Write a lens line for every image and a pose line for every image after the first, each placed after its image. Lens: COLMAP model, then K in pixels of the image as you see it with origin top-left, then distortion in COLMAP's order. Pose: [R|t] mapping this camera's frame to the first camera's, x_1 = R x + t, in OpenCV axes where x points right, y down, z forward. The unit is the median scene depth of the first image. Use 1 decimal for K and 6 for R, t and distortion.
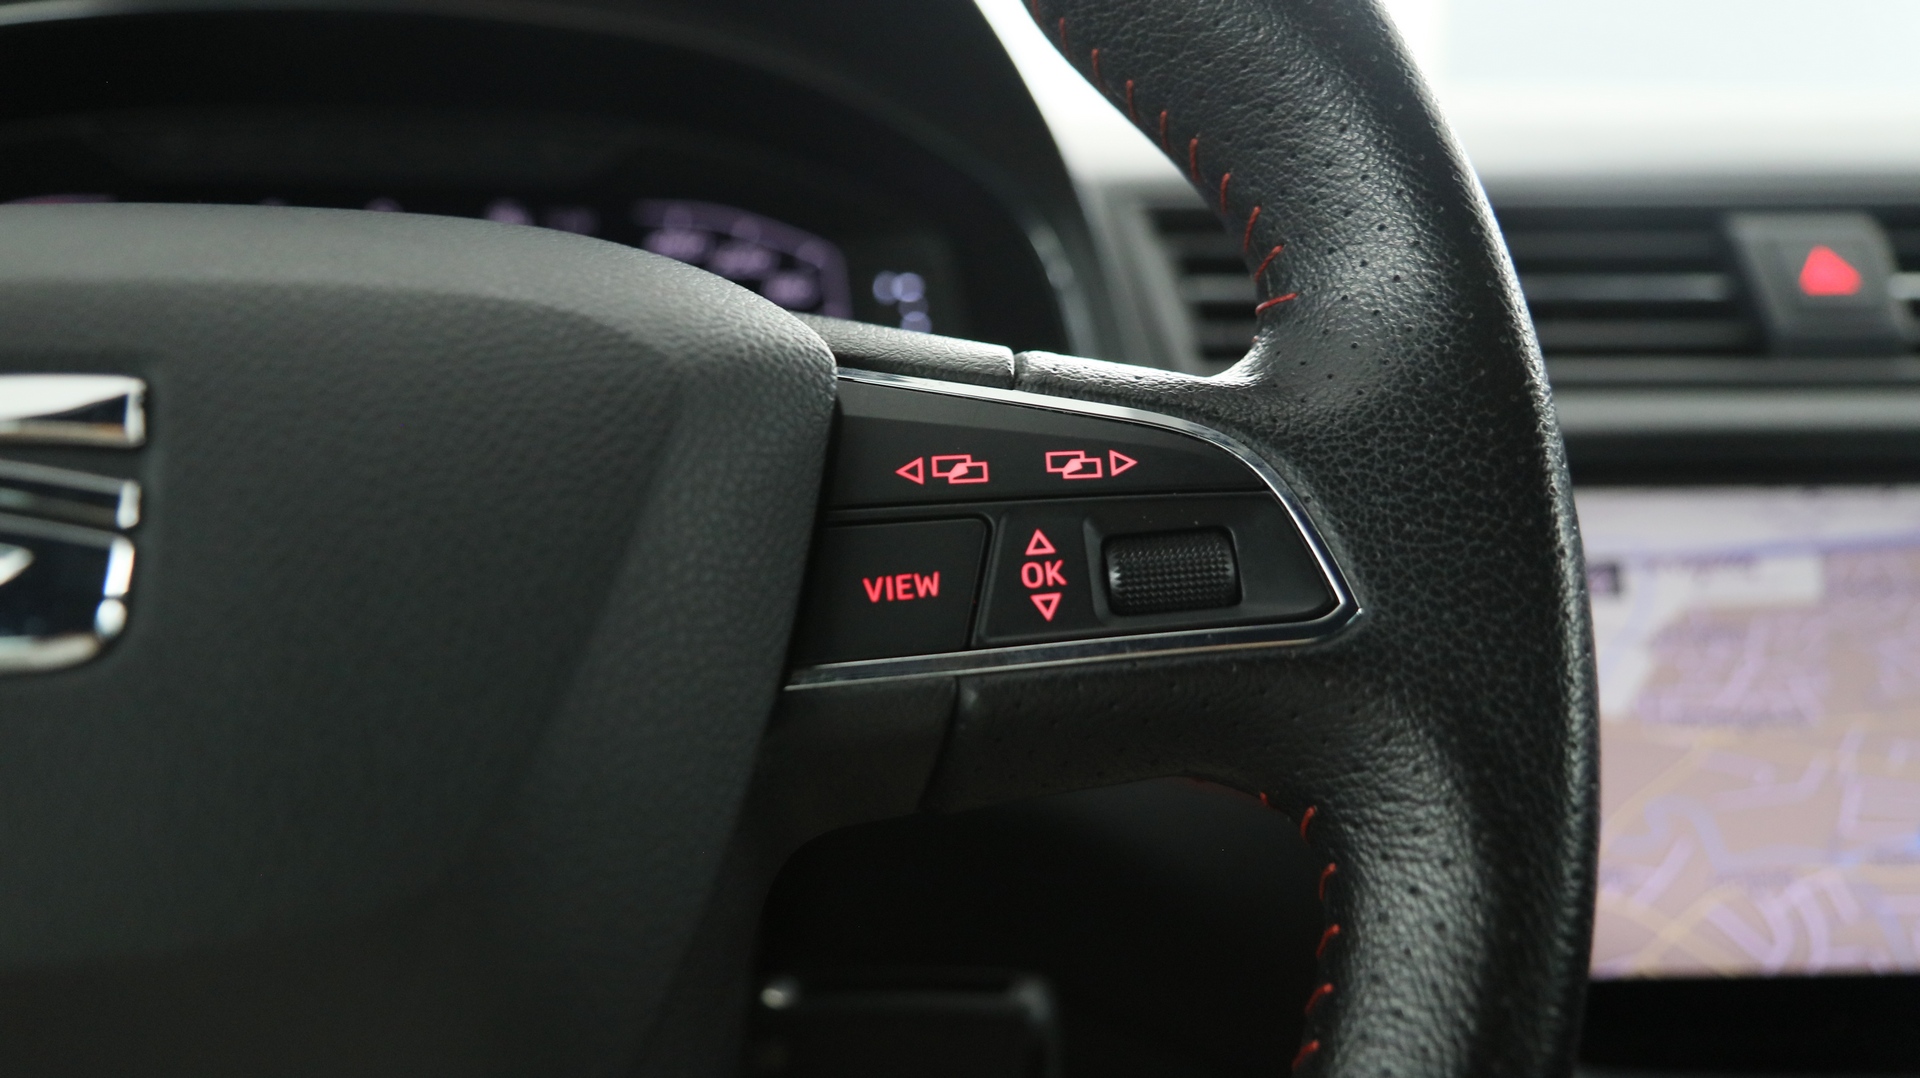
lens RADIAL K [[1872.6, 0, 960.0], [0, 1872.6, 539.0], [0, 0, 1]] dist [0.001503, 0.002664]
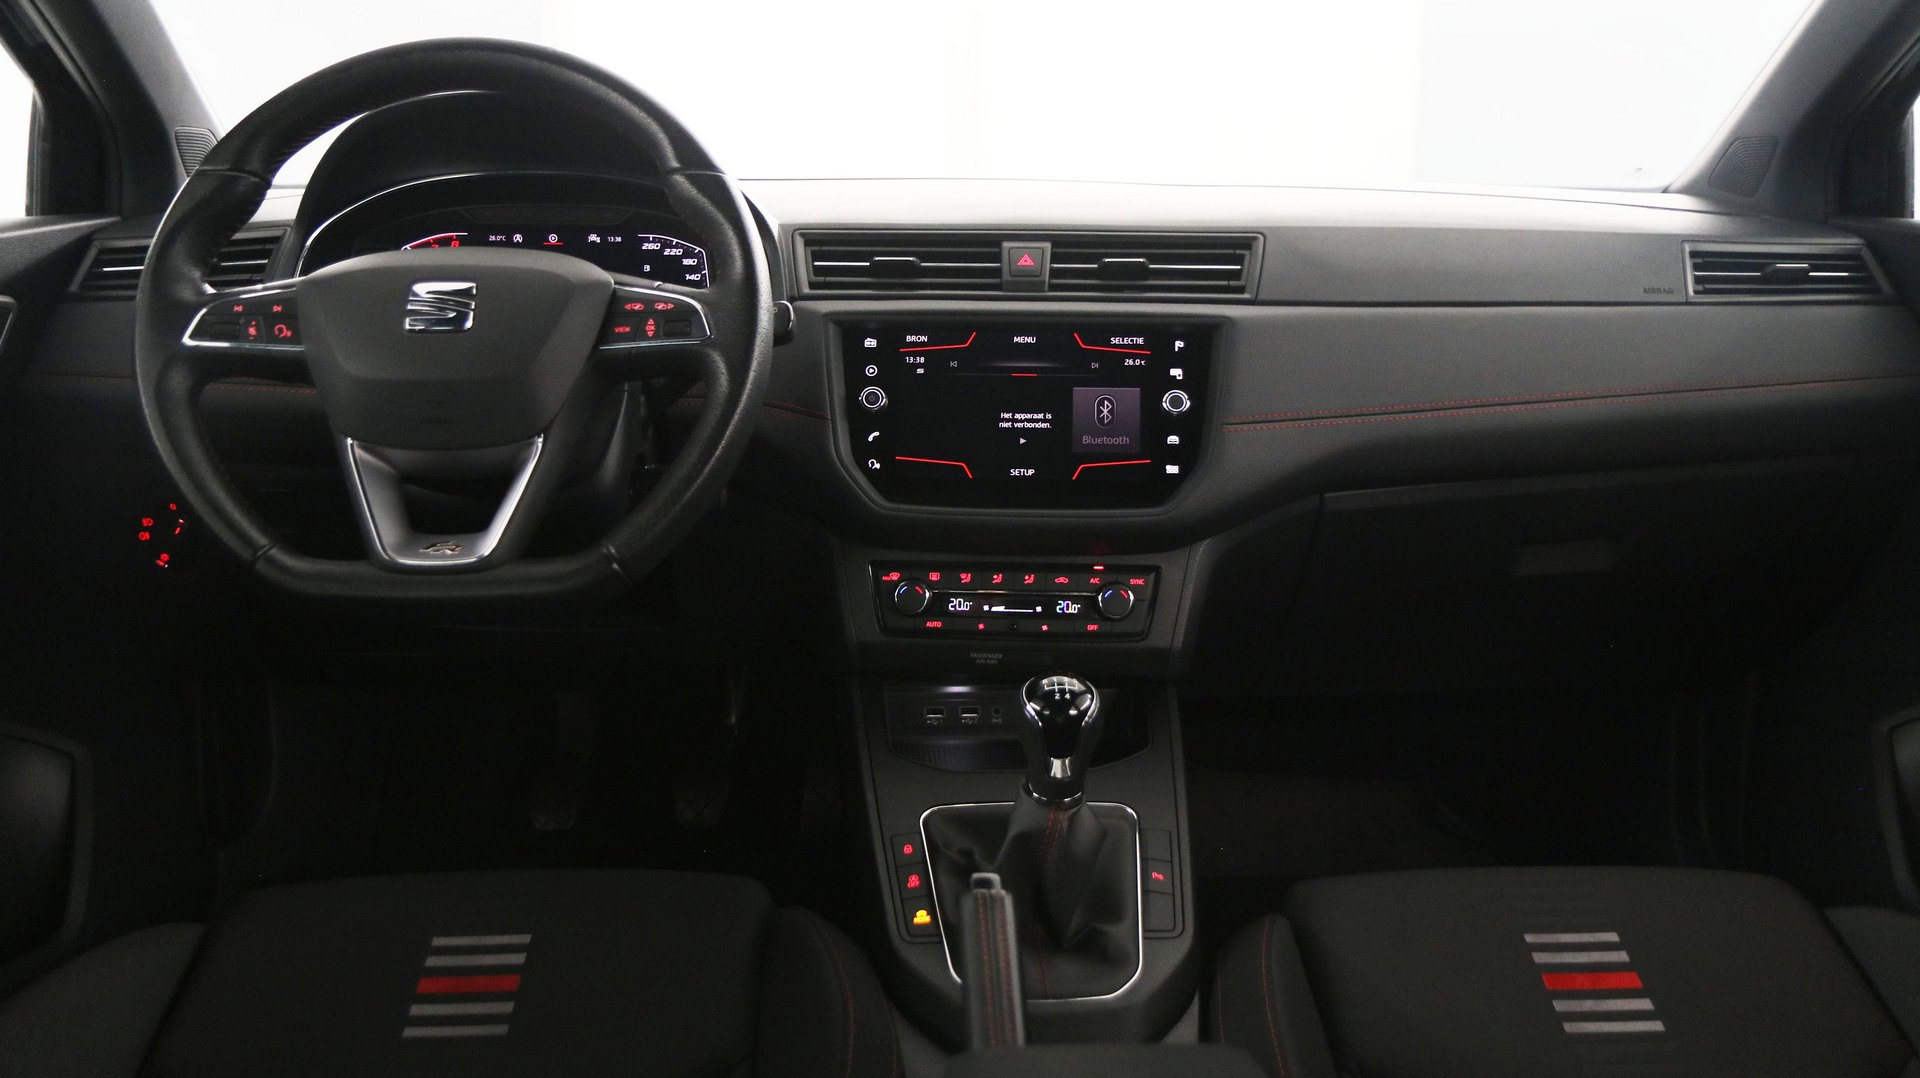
lens RADIAL K [[1456.2, 0, 960.0], [0, 1456.2, 539.0], [0, 0, 1]] dist [-0.040405, 0.050257]
pose [[0.992945, 0.042424, -0.110722, 1.274339], [-0.033270, 0.995973, 0.083254, 0.222429], [0.113808, -0.078983, 0.990358, -2.684629]]
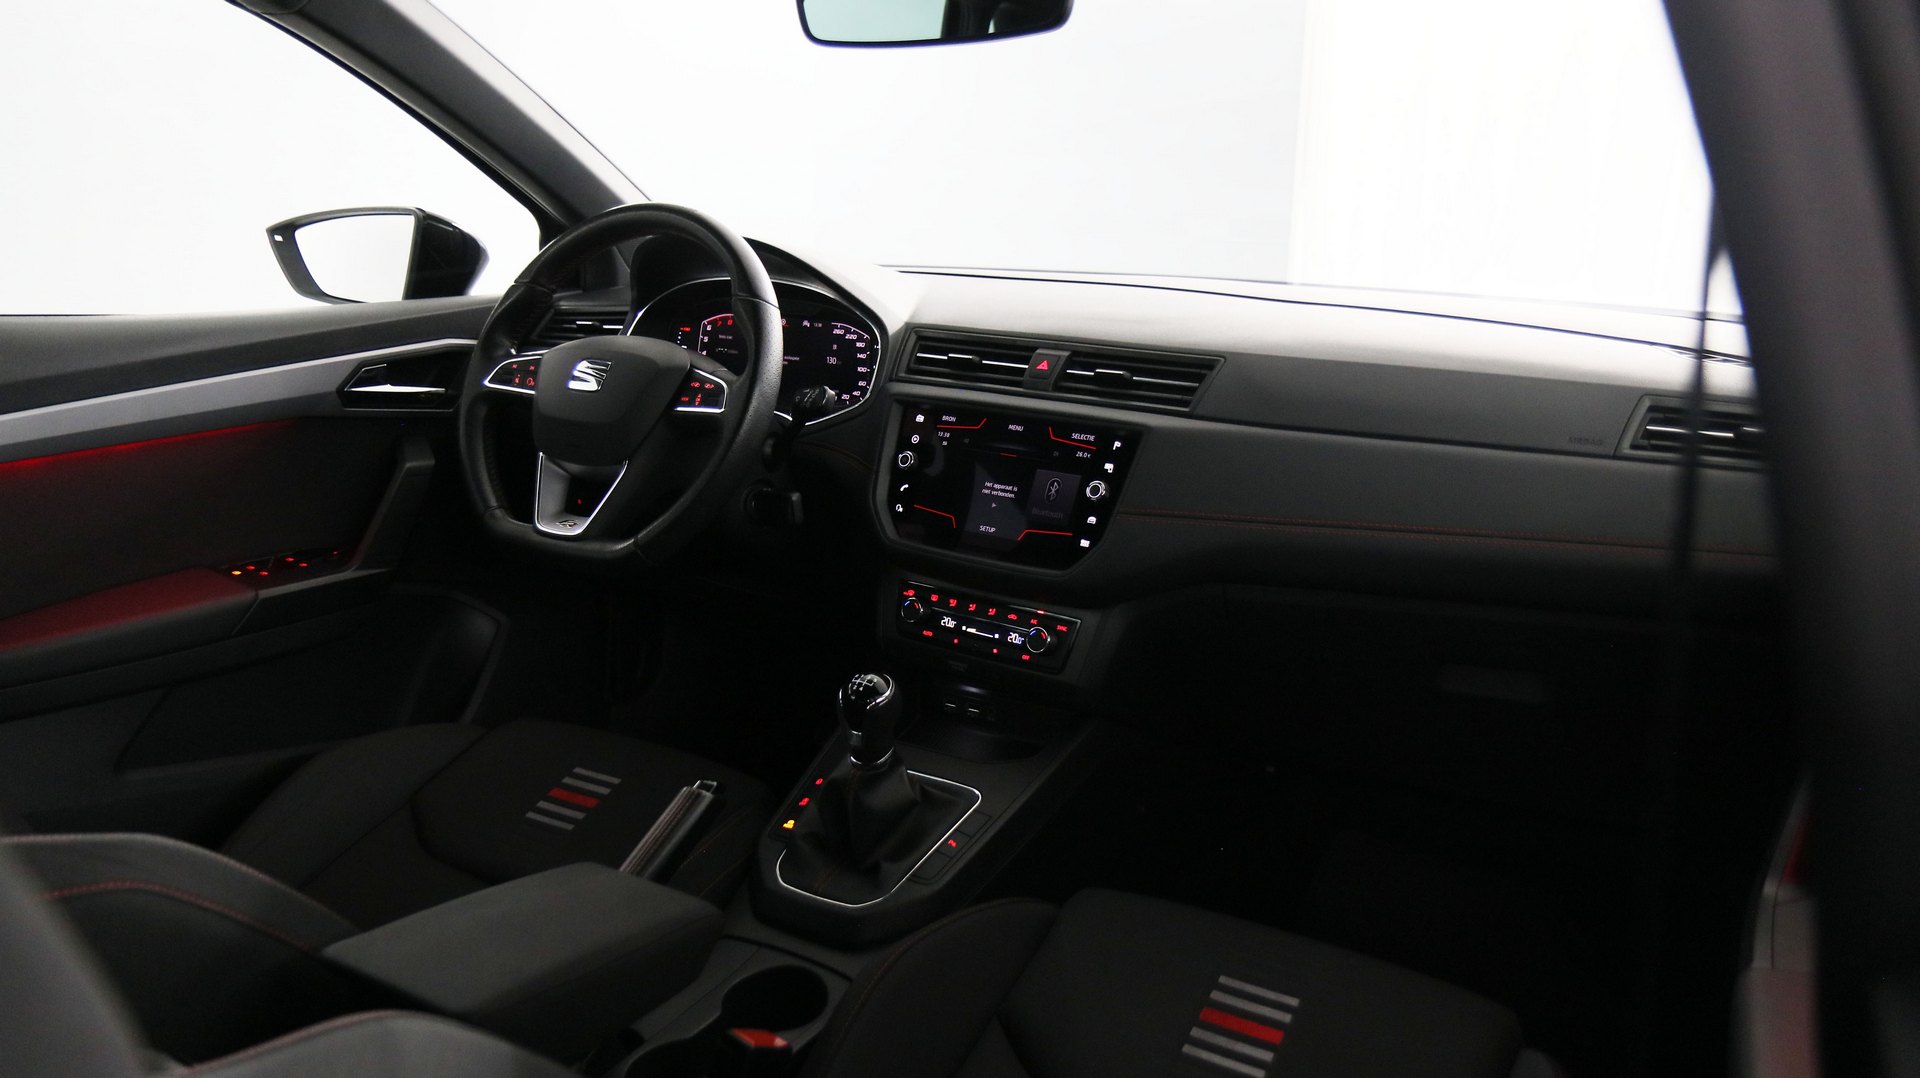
lens RADIAL K [[1456.2, 0, 960.0], [0, 1456.2, 539.0], [0, 0, 1]] dist [-0.040405, 0.050257]
pose [[0.758849, 0.178602, -0.626298, 4.503927], [-0.125358, 0.983736, 0.128644, -0.307785], [0.639087, -0.019109, 0.768897, -2.768894]]
